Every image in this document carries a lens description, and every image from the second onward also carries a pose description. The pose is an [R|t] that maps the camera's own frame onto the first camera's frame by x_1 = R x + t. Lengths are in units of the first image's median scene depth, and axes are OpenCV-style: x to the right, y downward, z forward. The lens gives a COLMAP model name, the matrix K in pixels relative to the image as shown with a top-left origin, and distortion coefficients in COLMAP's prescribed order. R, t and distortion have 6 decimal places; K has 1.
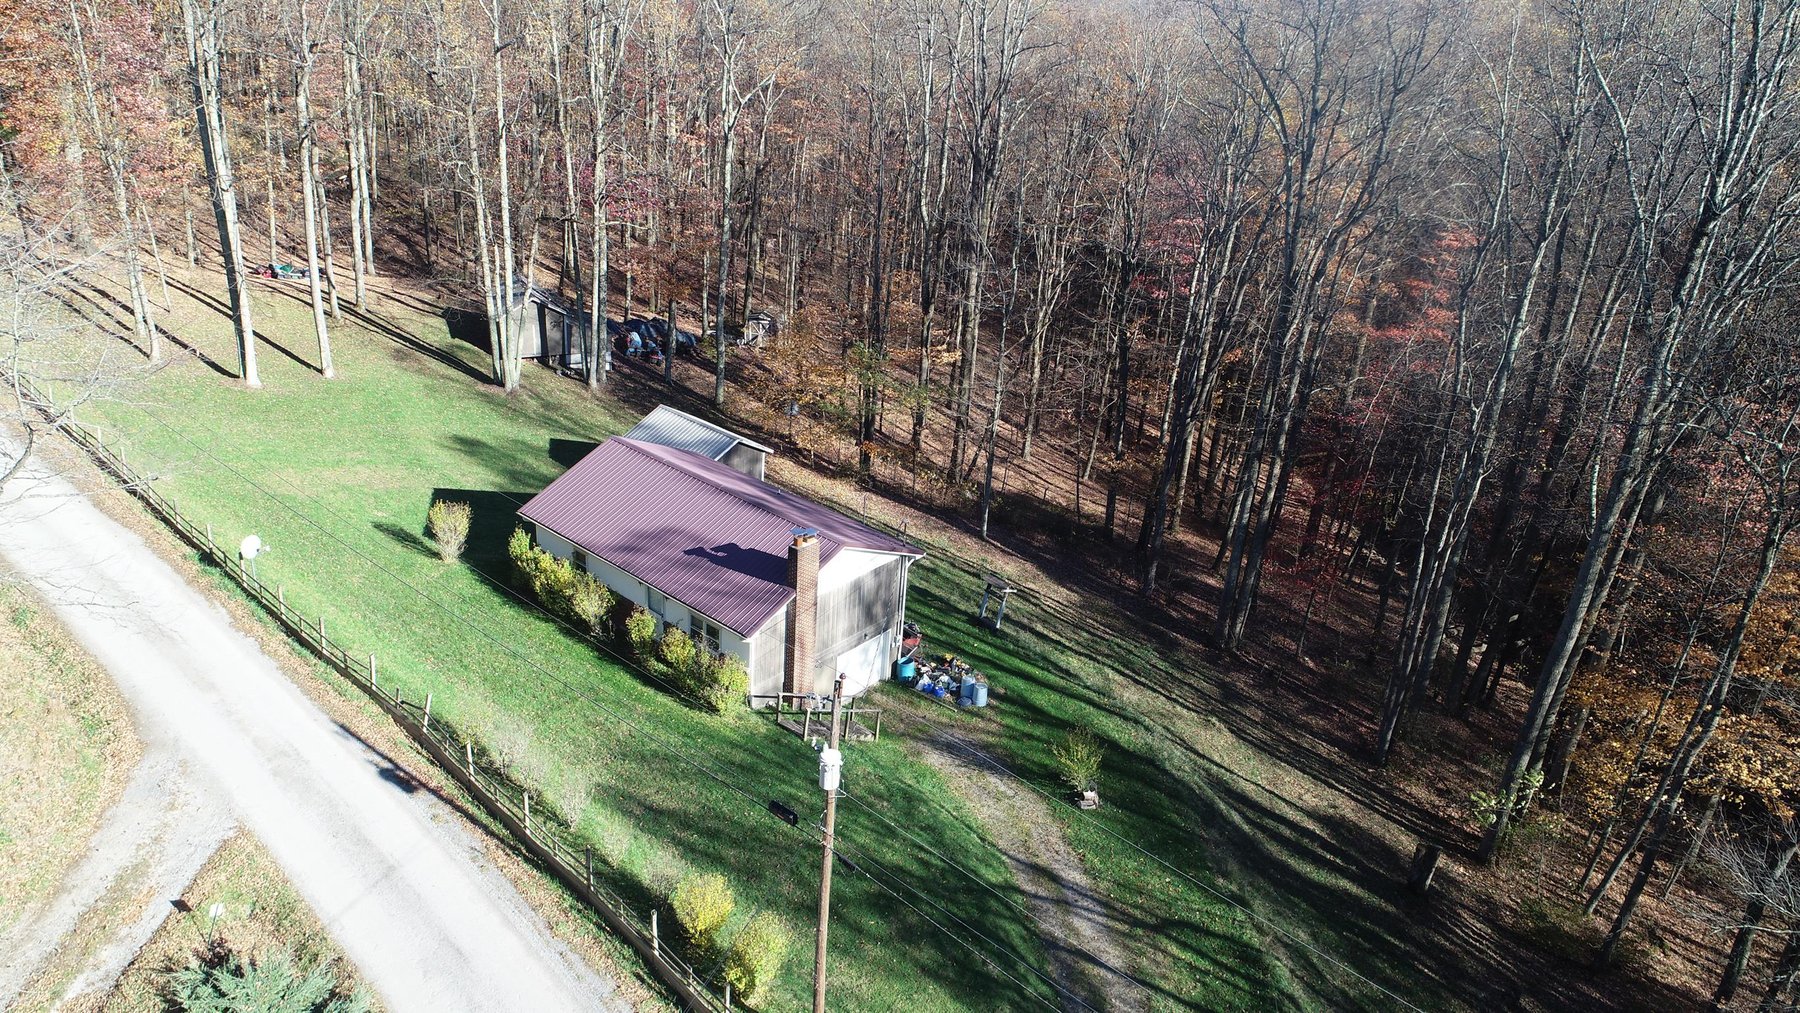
lens RADIAL K [[1198.4, 0, 900.4], [0, 1198.4, 509.4], [0, 0, 1]] dist [-0.007368, 0.002783]
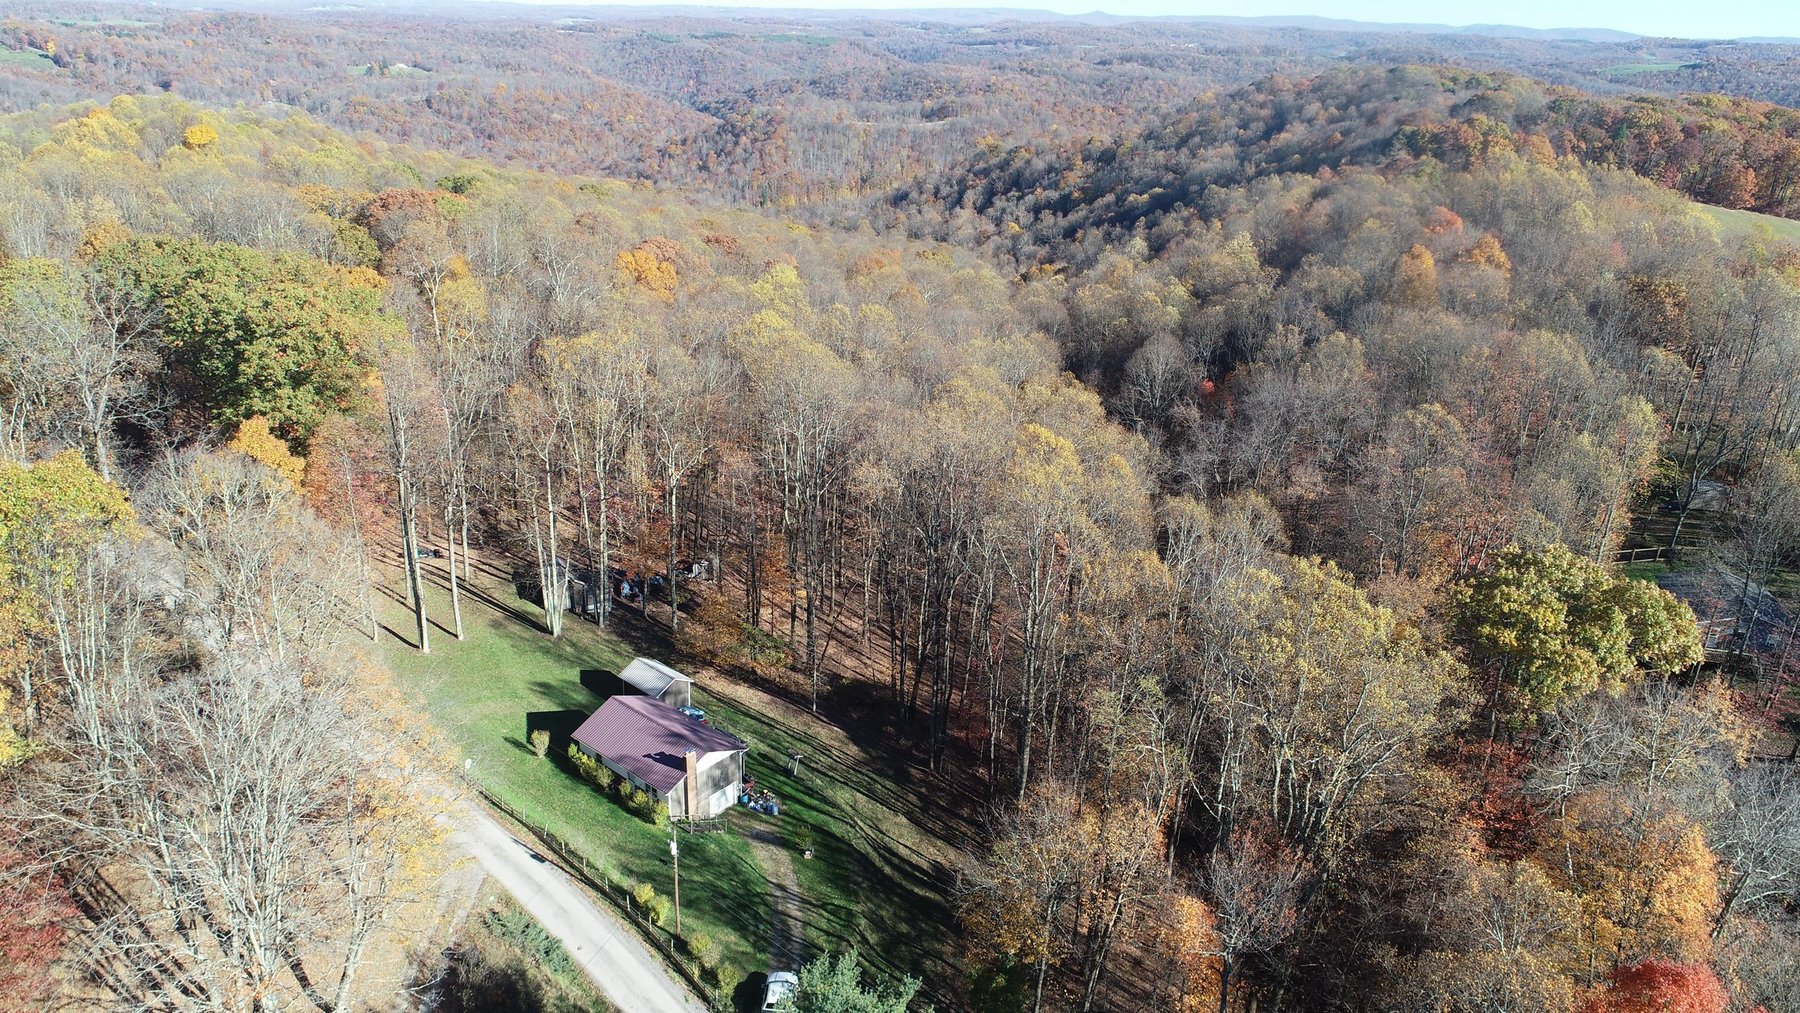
lens RADIAL K [[1198.4, 0, 900.4], [0, 1198.4, 509.4], [0, 0, 1]] dist [-0.007368, 0.002783]
pose [[0.999372, -0.035183, -0.004246, 0.345814], [0.034945, 0.998284, -0.046987, -0.310341], [0.005892, 0.046809, 0.998886, -1.346850]]
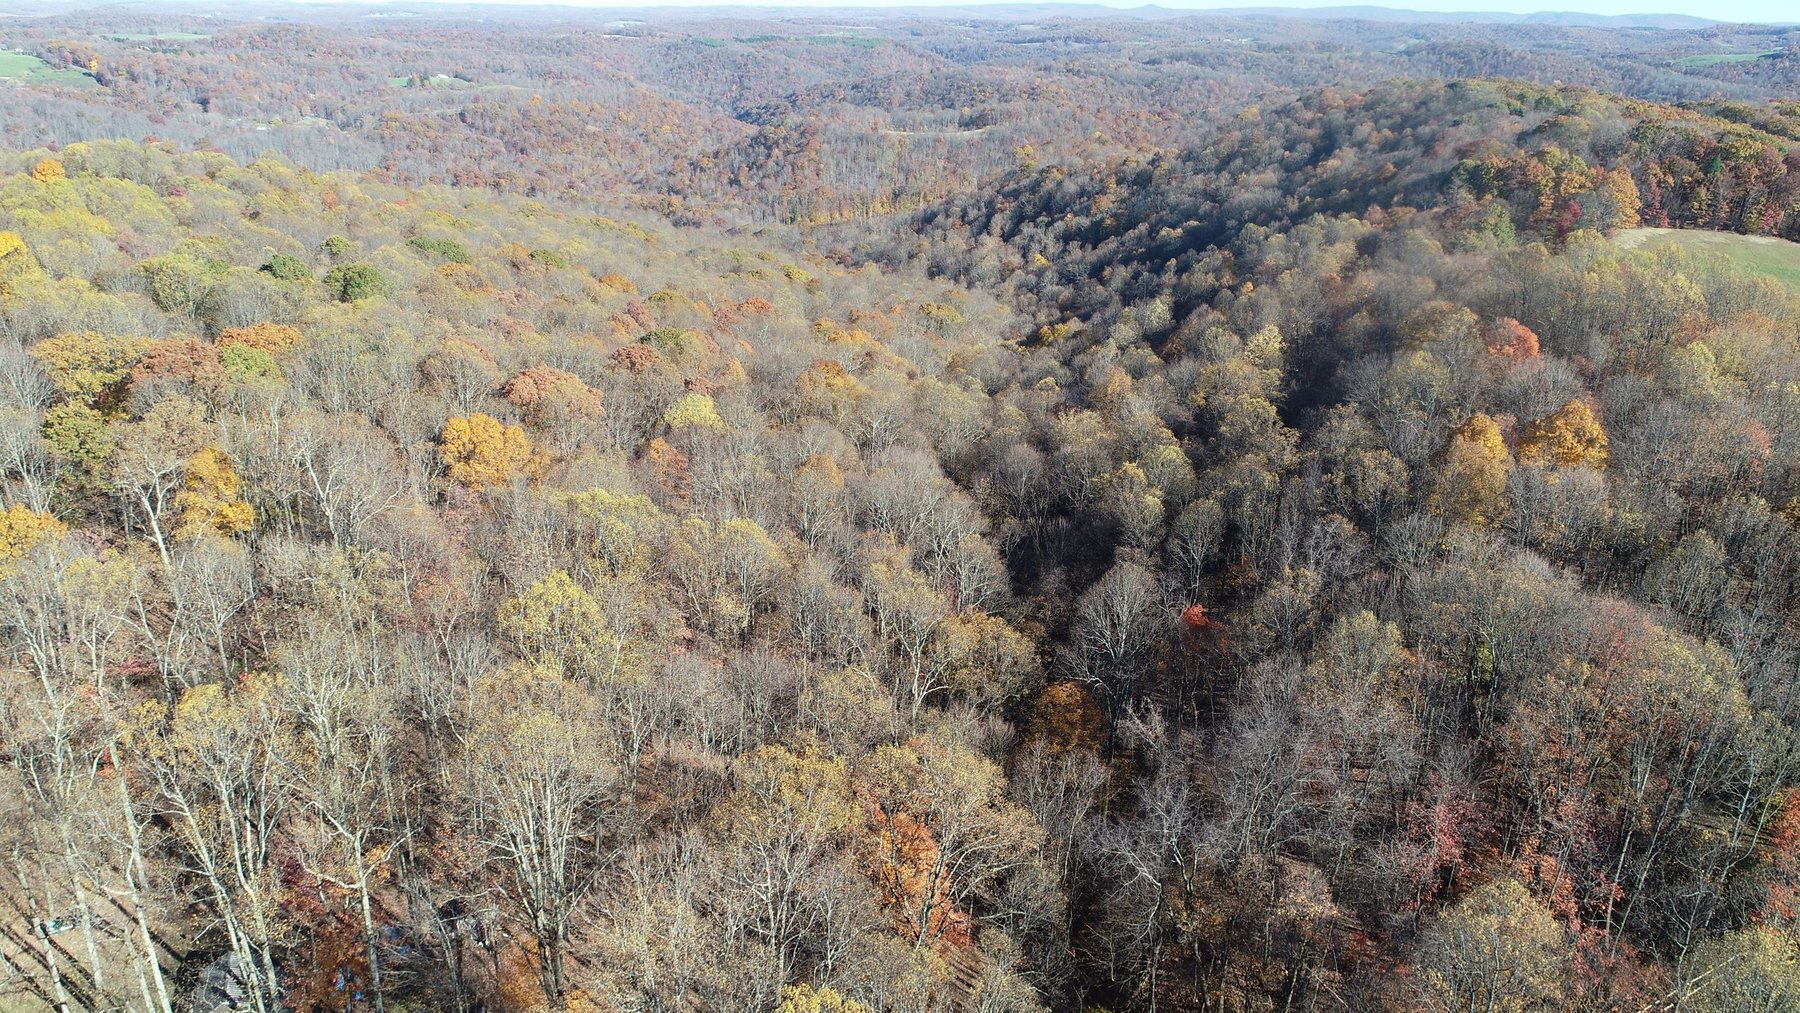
lens RADIAL K [[1198.4, 0, 900.4], [0, 1198.4, 509.4], [0, 0, 1]] dist [-0.007368, 0.002783]
pose [[0.998315, -0.034017, -0.047017, 0.802871], [0.031855, 0.998434, -0.045994, -1.054132], [0.048508, 0.044418, 0.997835, -0.361862]]
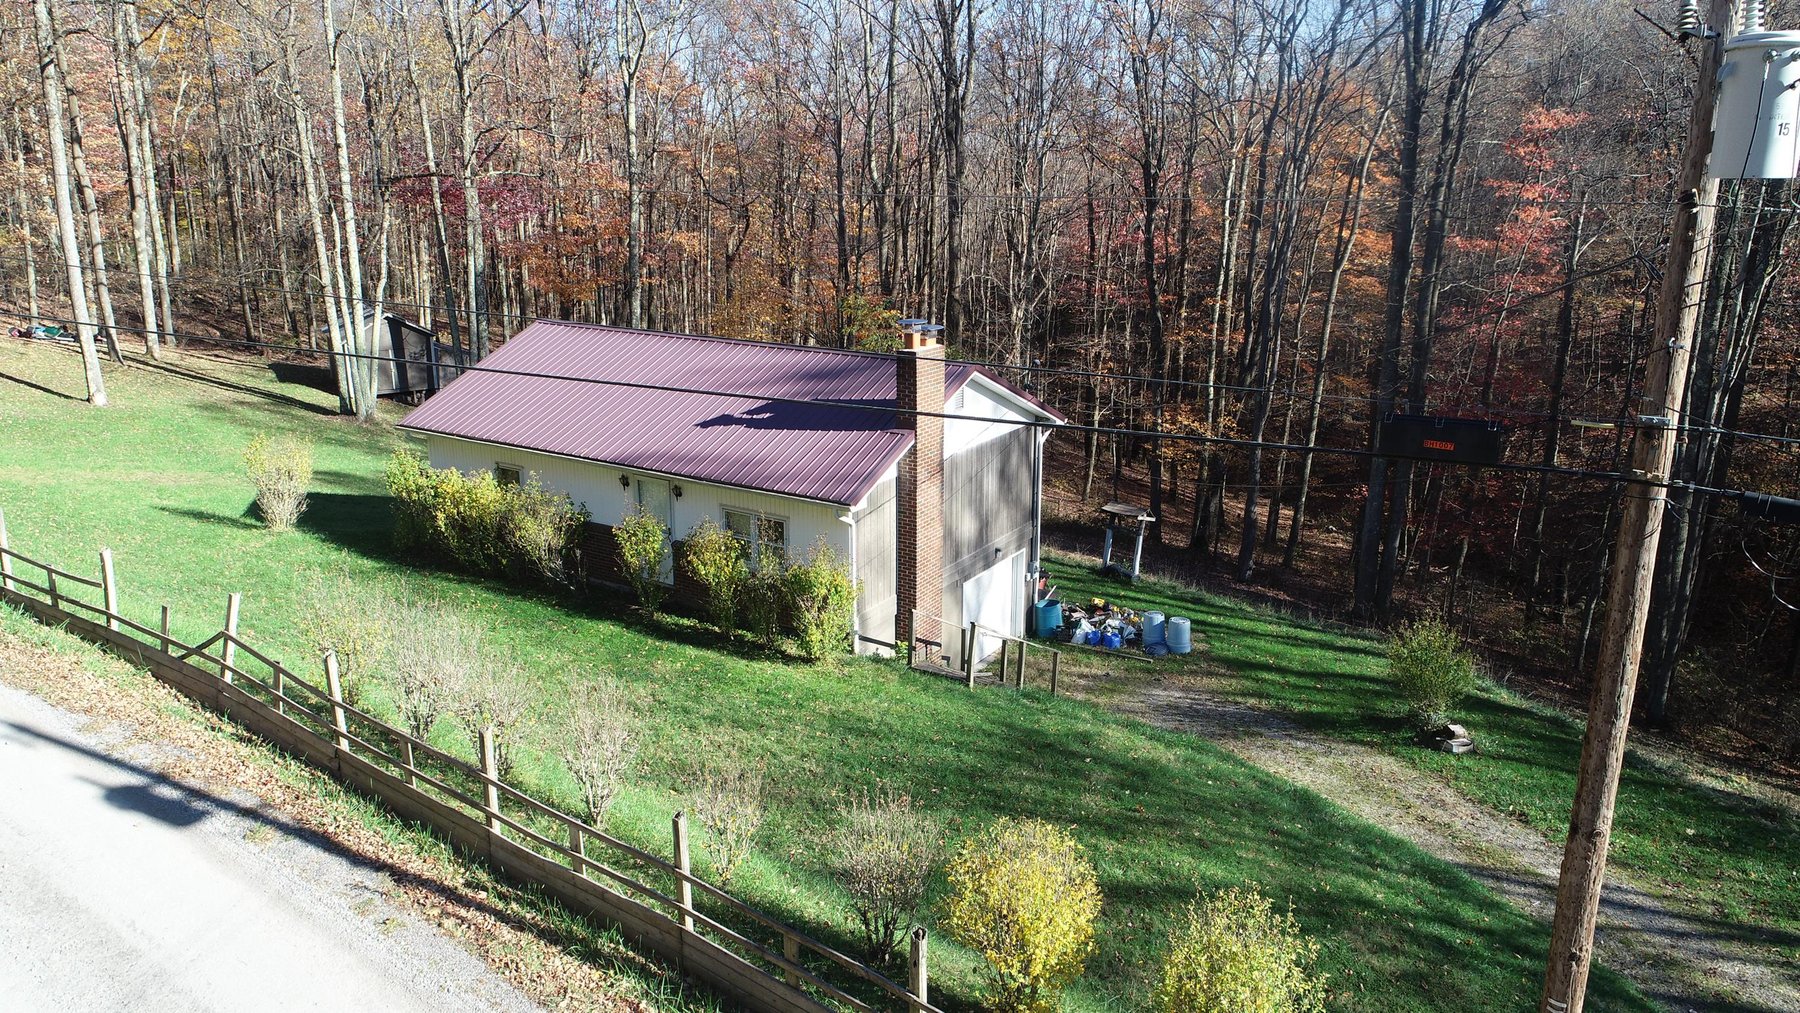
lens RADIAL K [[1178.2, 0, 898.4], [0, 1178.2, 510.7], [0, 0, 1]] dist [0.000976, 0.000866]
pose [[0.987292, -0.106734, 0.117741, -0.148170], [0.122332, 0.983352, -0.134363, 0.160115], [-0.101439, 0.147059, 0.983912, 0.410910]]
